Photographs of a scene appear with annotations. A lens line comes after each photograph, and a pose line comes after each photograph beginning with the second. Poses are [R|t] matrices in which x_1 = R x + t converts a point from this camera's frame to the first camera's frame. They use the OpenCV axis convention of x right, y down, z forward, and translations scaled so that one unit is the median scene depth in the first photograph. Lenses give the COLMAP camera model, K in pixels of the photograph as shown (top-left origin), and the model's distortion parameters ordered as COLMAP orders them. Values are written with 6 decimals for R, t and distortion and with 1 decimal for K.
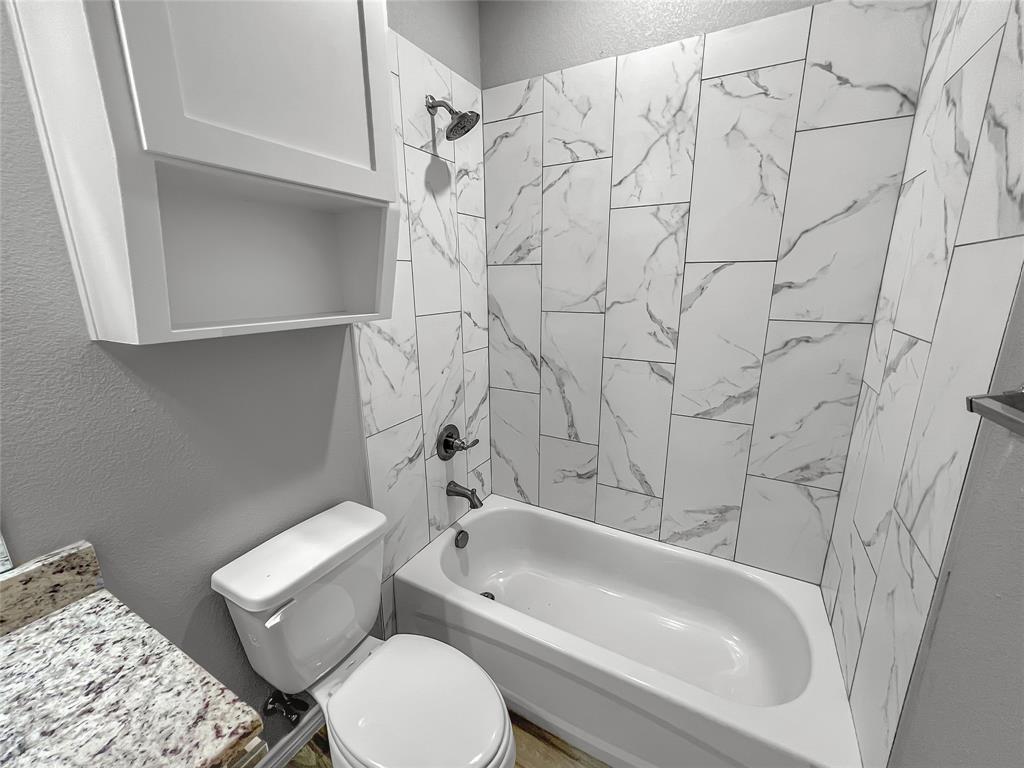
lens RADIAL K [[417.1, 0, 513.0], [0, 417.1, 384.5], [0, 0, 1]] dist [0.000138, 0.000521]
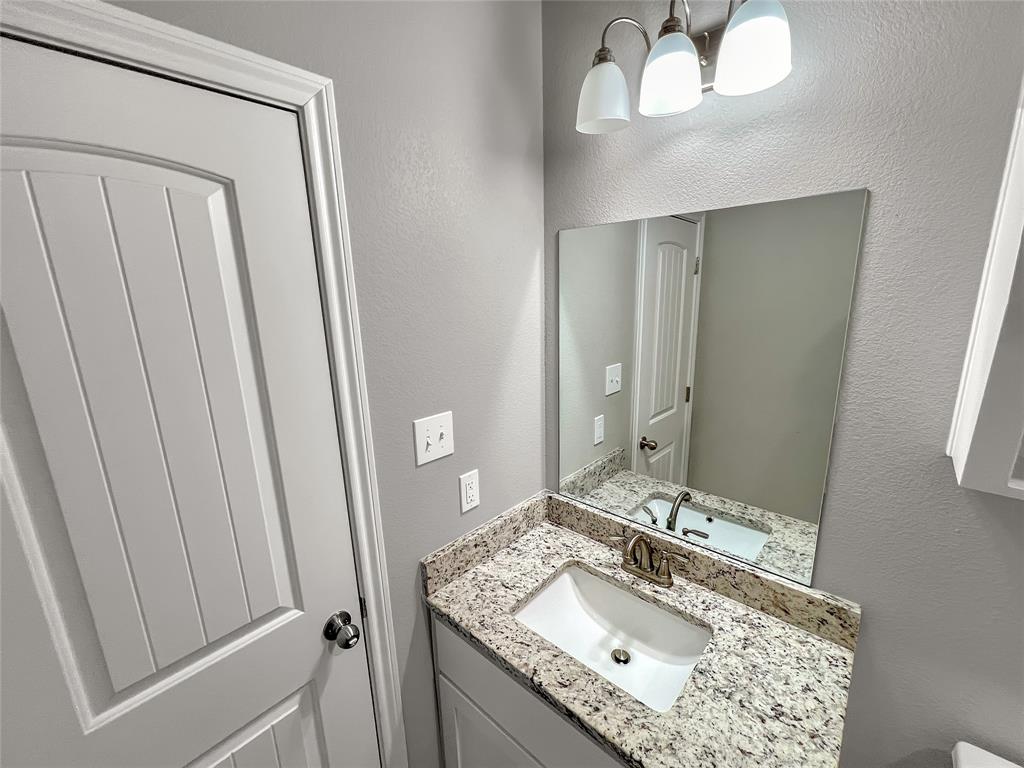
lens RADIAL K [[436.2, 0, 513.6], [0, 436.2, 383.6], [0, 0, 1]] dist [0.001024, 0.000692]
pose [[-0.228779, 0.234440, -0.944827, 0.185421], [-0.217839, 0.933626, 0.284408, -0.367321], [0.948792, 0.270887, -0.162524, 0.164074]]
